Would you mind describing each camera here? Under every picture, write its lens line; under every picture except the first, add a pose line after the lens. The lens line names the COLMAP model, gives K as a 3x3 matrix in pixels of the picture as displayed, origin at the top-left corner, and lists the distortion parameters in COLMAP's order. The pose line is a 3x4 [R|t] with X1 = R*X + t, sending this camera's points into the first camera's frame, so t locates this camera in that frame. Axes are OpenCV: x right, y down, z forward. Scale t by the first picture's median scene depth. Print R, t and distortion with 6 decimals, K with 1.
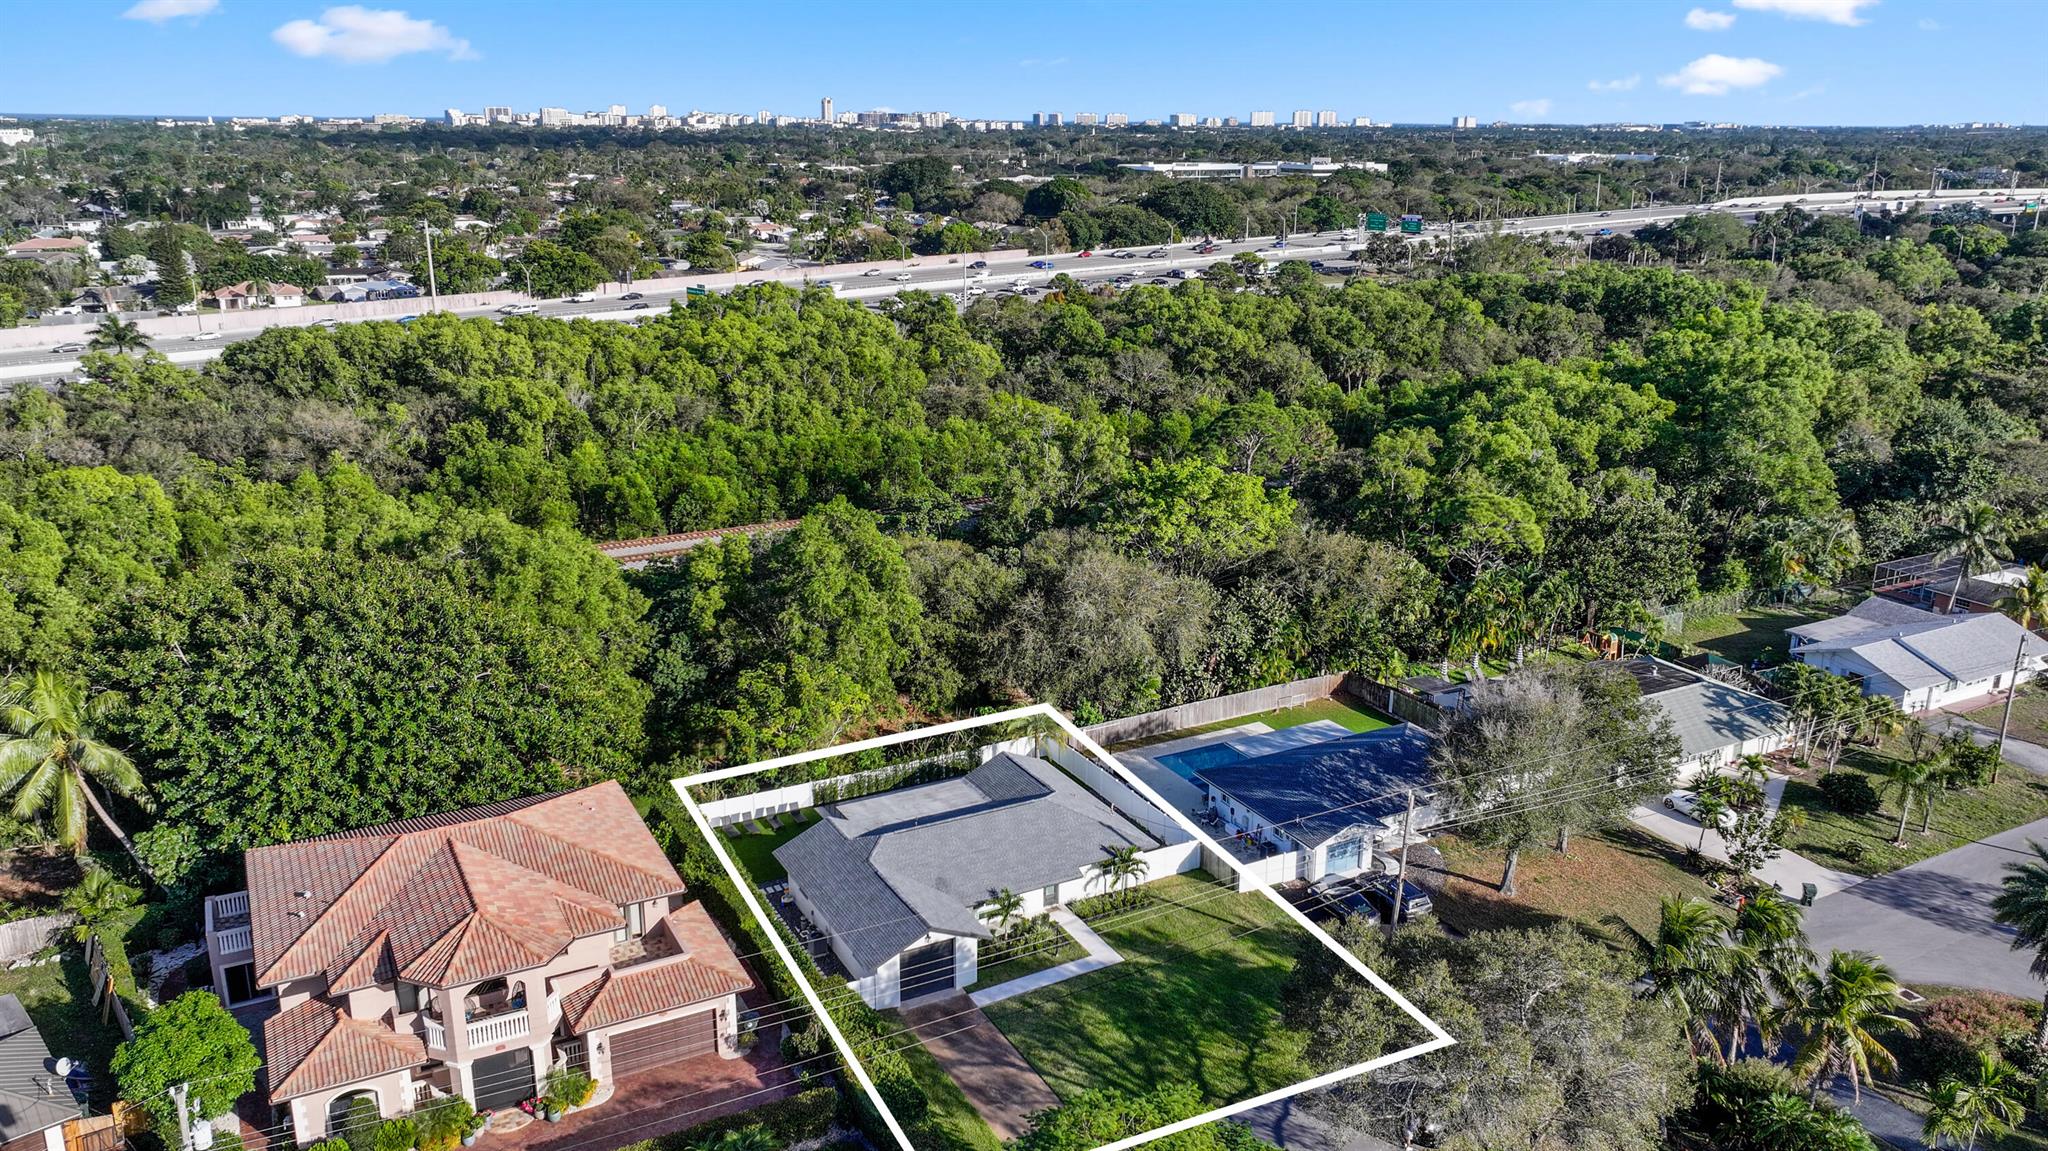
lens RADIAL K [[1548.0, 0, 1023.4], [0, 1548.0, 573.5], [0, 0, 1]] dist [0.007198, 0.007555]
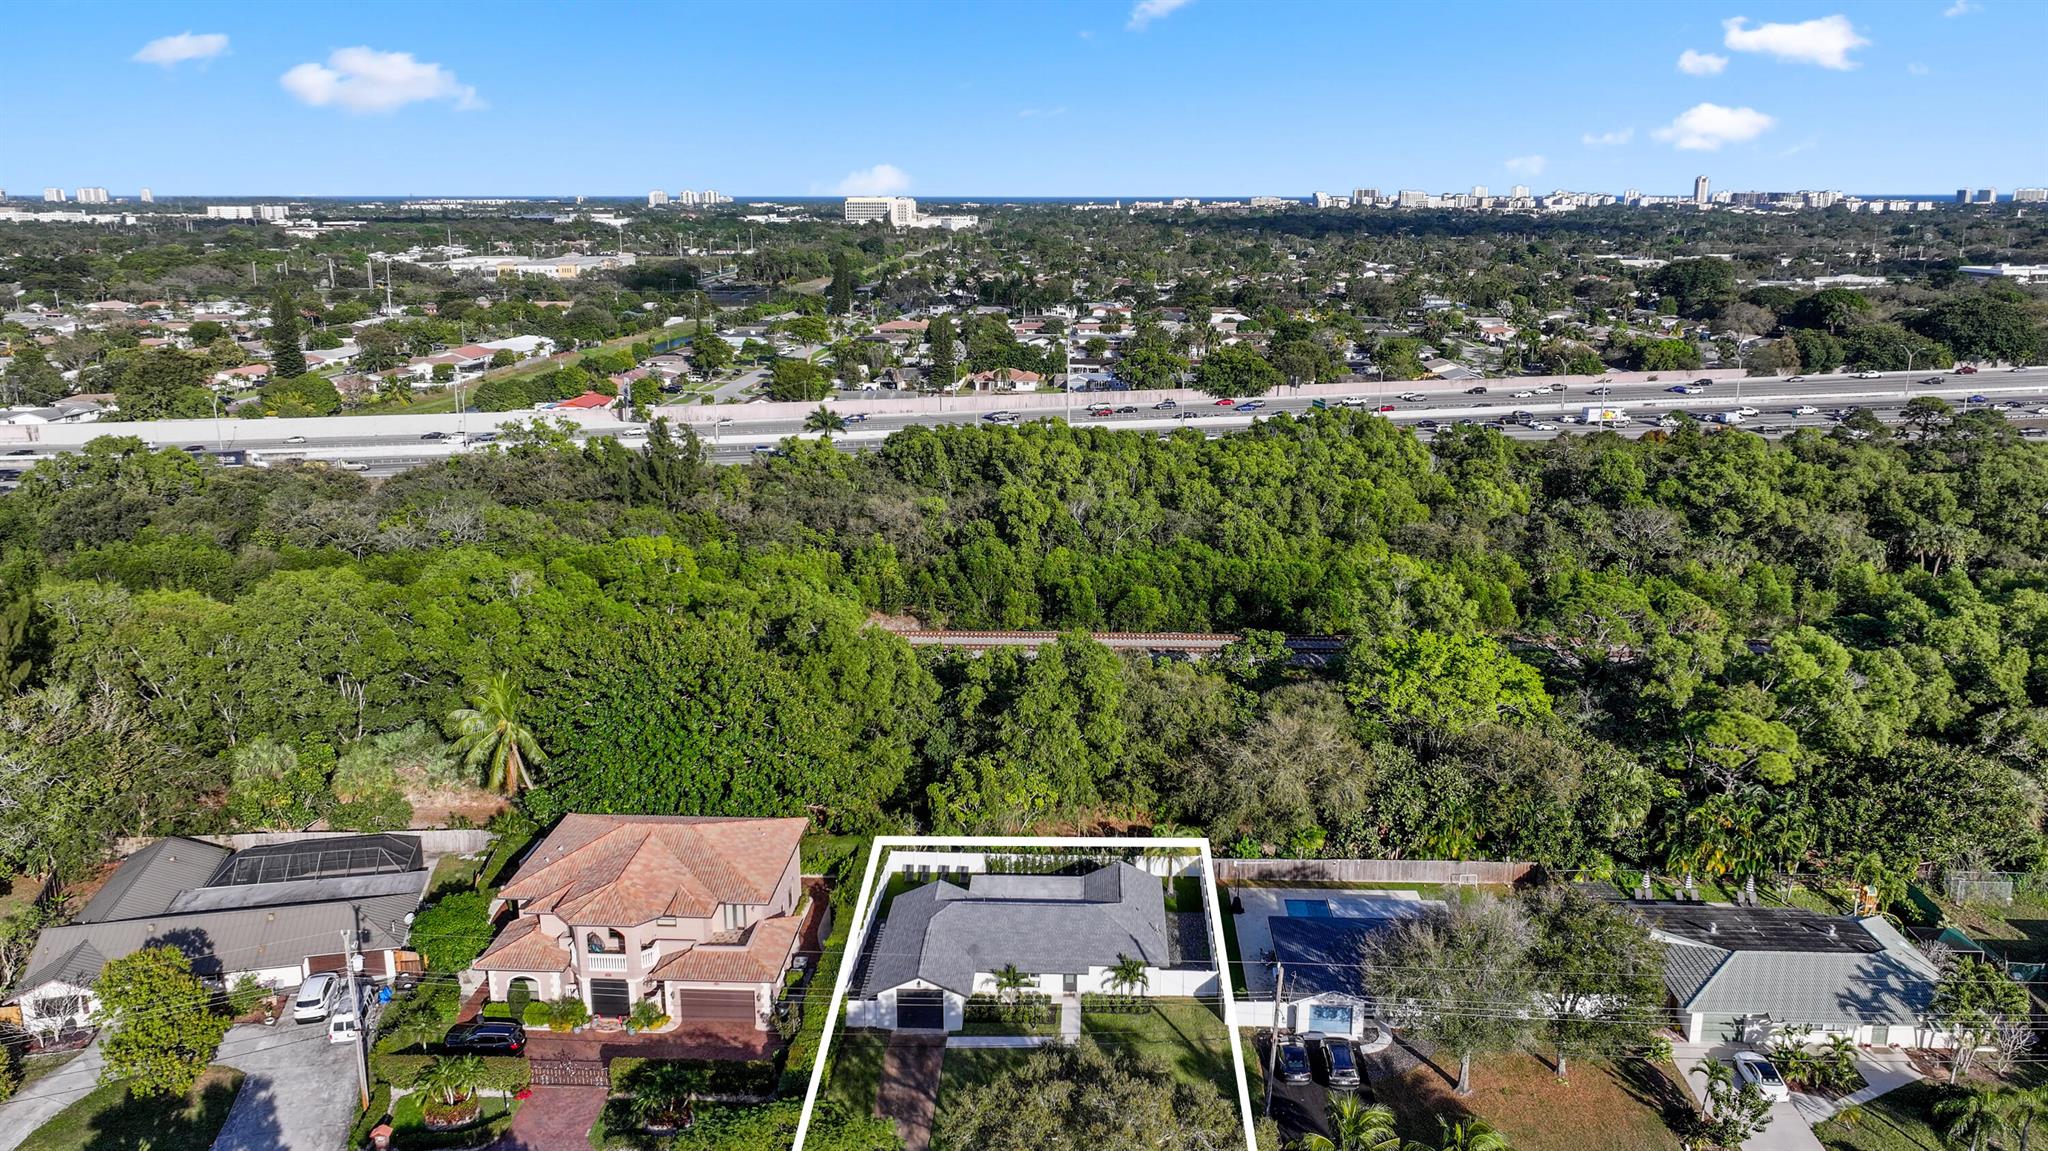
lens RADIAL K [[1548.0, 0, 1025.2], [0, 1548.0, 577.6], [0, 0, 1]] dist [0.007198, 0.007555]
pose [[0.853313, 0.120875, -0.507194, 0.307883], [-0.140972, 0.990013, -0.001233, -0.055088], [0.501980, 0.072553, 0.861831, -0.049127]]
